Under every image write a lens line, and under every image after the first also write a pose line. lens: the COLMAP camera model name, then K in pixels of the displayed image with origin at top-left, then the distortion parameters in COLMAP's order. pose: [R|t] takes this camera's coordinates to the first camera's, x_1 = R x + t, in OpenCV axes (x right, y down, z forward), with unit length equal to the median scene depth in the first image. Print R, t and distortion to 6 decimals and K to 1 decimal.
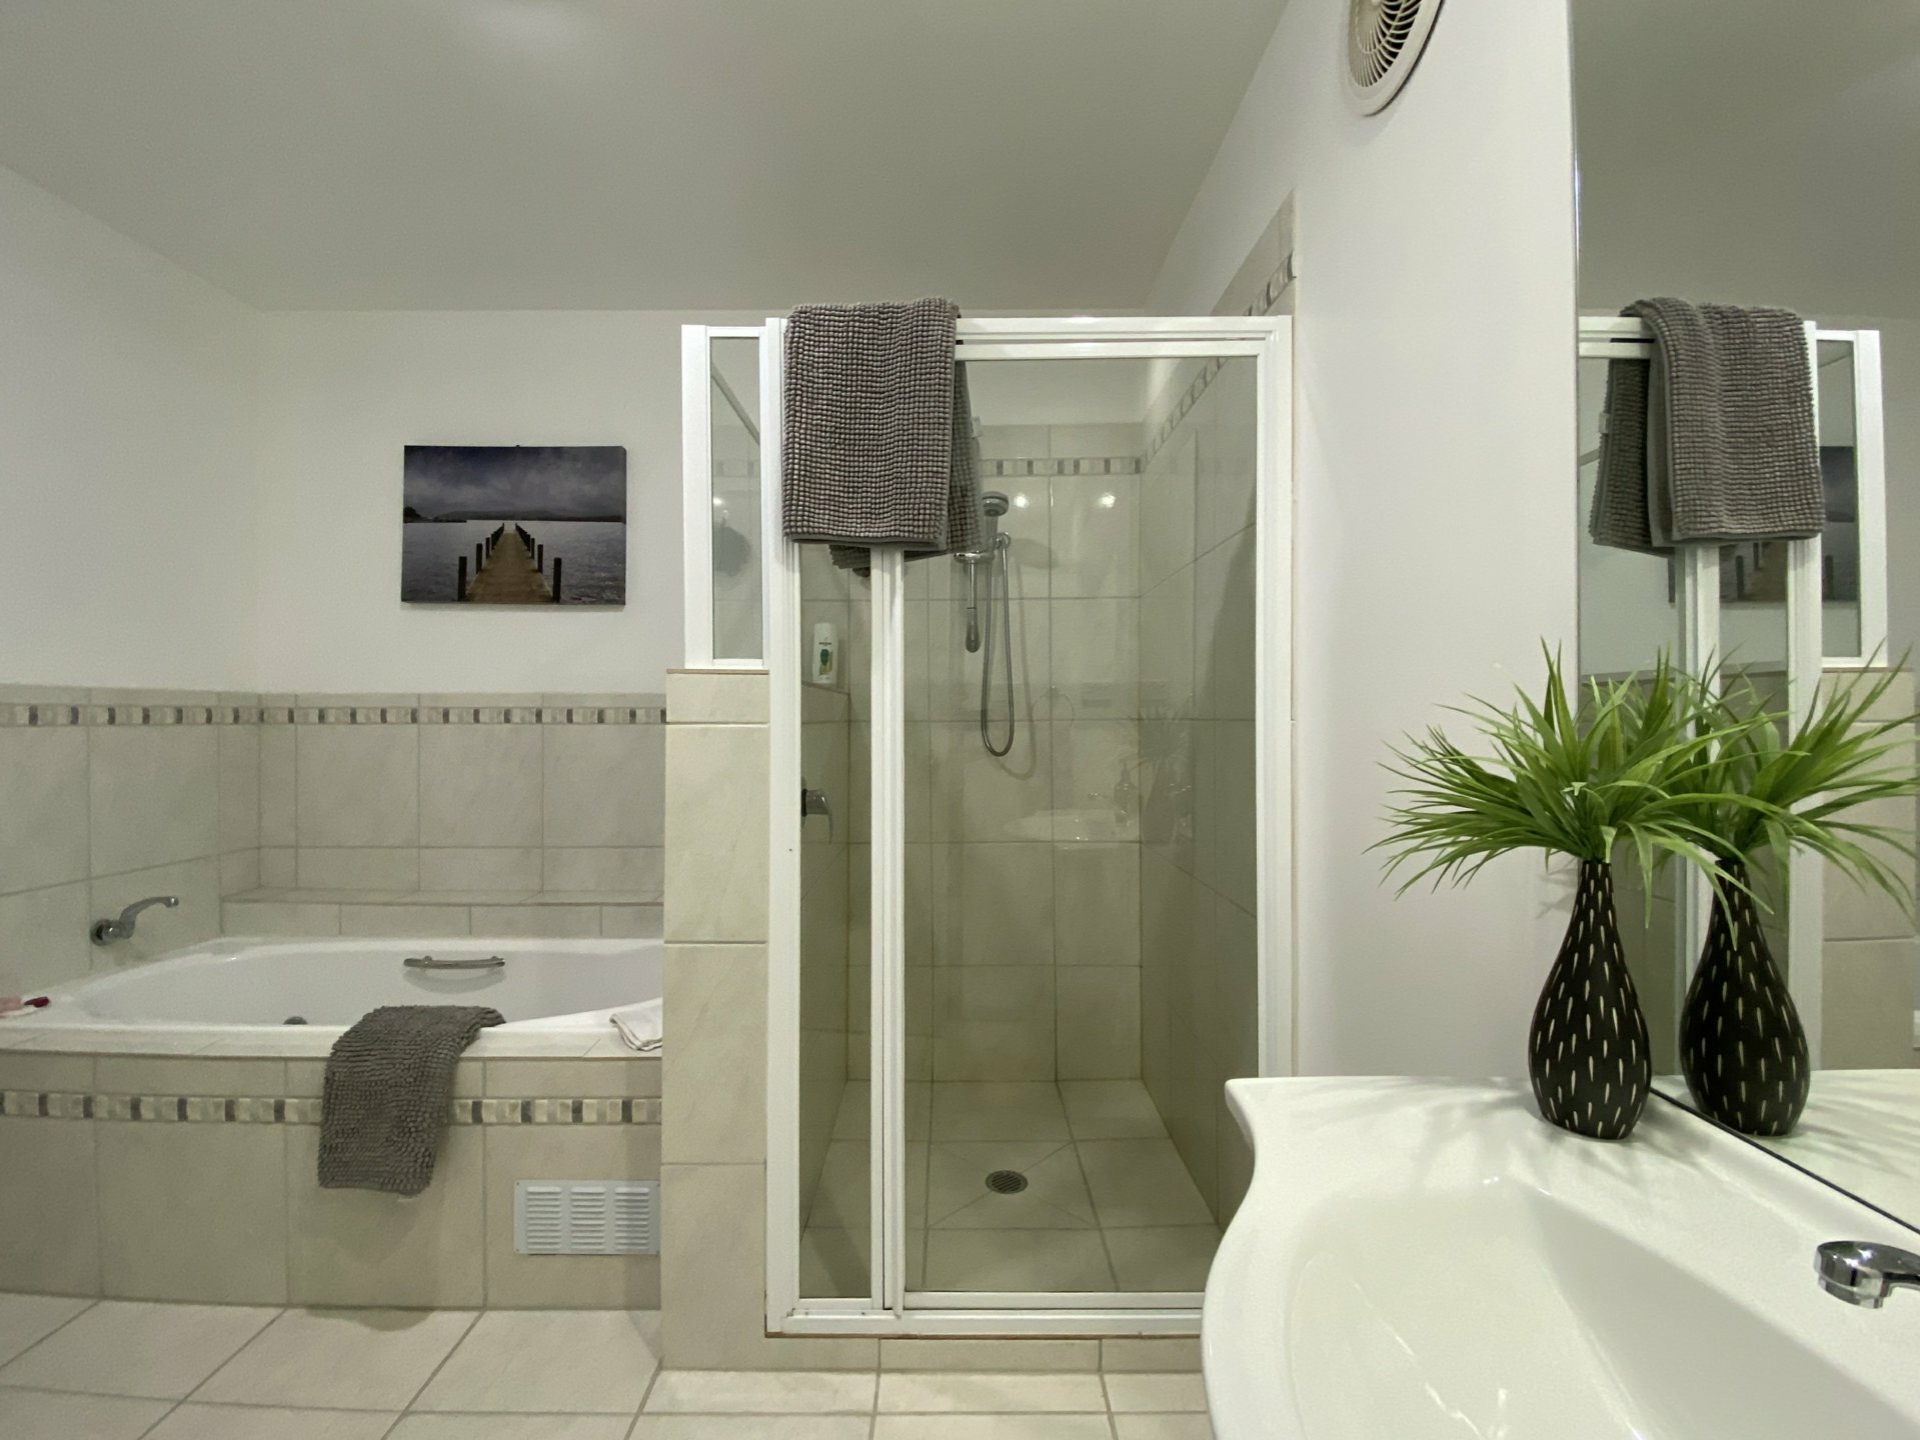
lens RADIAL K [[862.4, 0, 960.1], [0, 862.4, 714.6], [0, 0, 1]] dist [-0.035562, -0.002025]
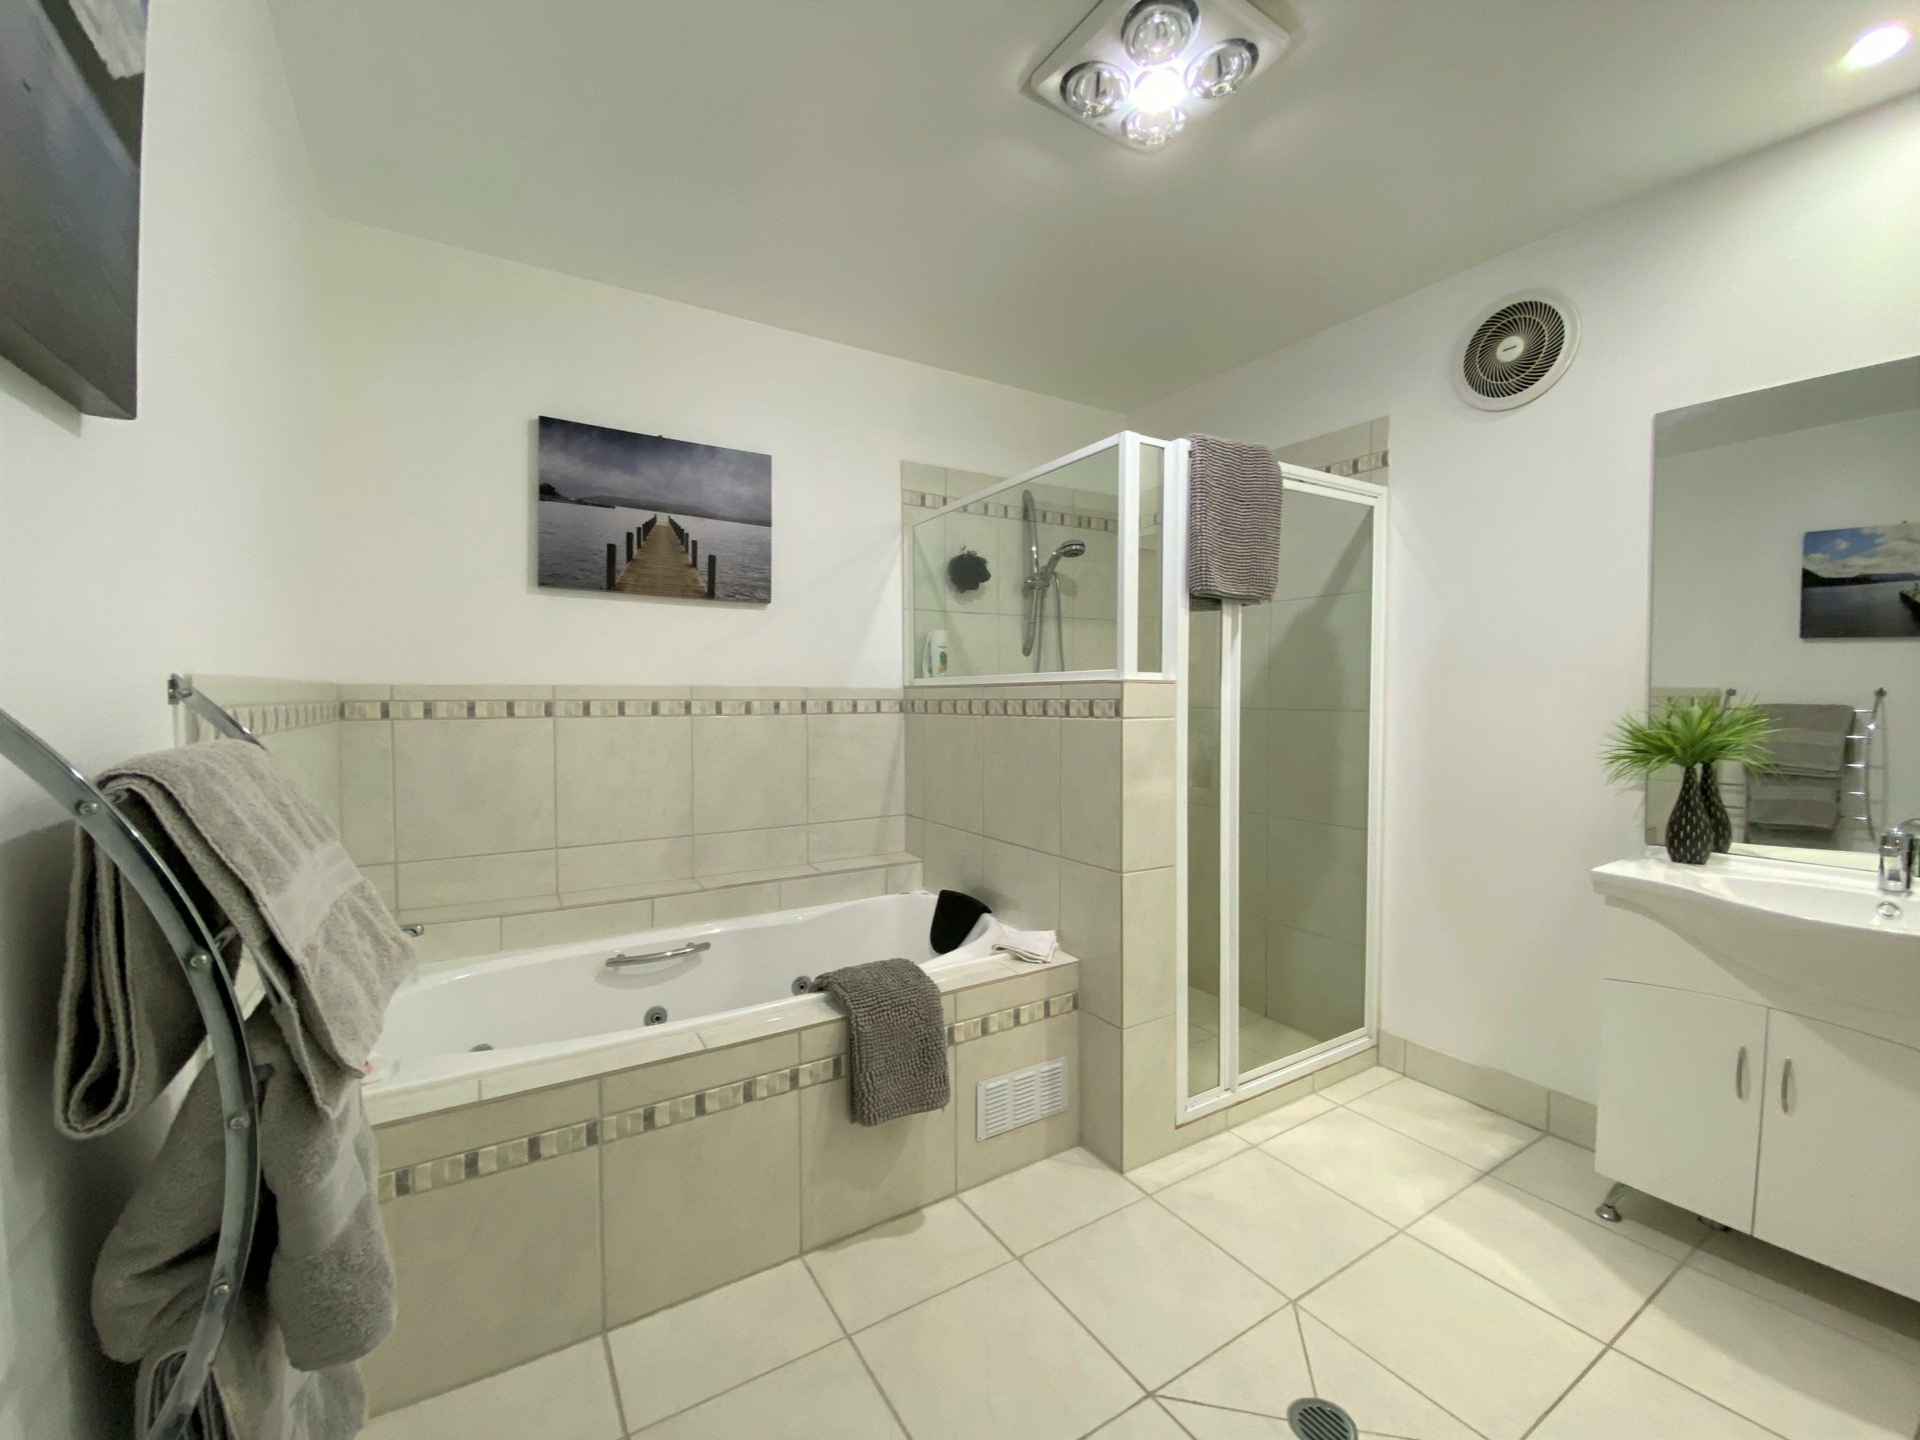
lens RADIAL K [[803.0, 0, 963.2], [0, 803.0, 727.4], [0, 0, 1]] dist [-0.024812, -0.002653]
pose [[0.854788, -0.018893, 0.518633, -0.717264], [-0.001609, 0.999236, 0.039052, -0.013345], [-0.518975, -0.034215, 0.854104, 0.010155]]
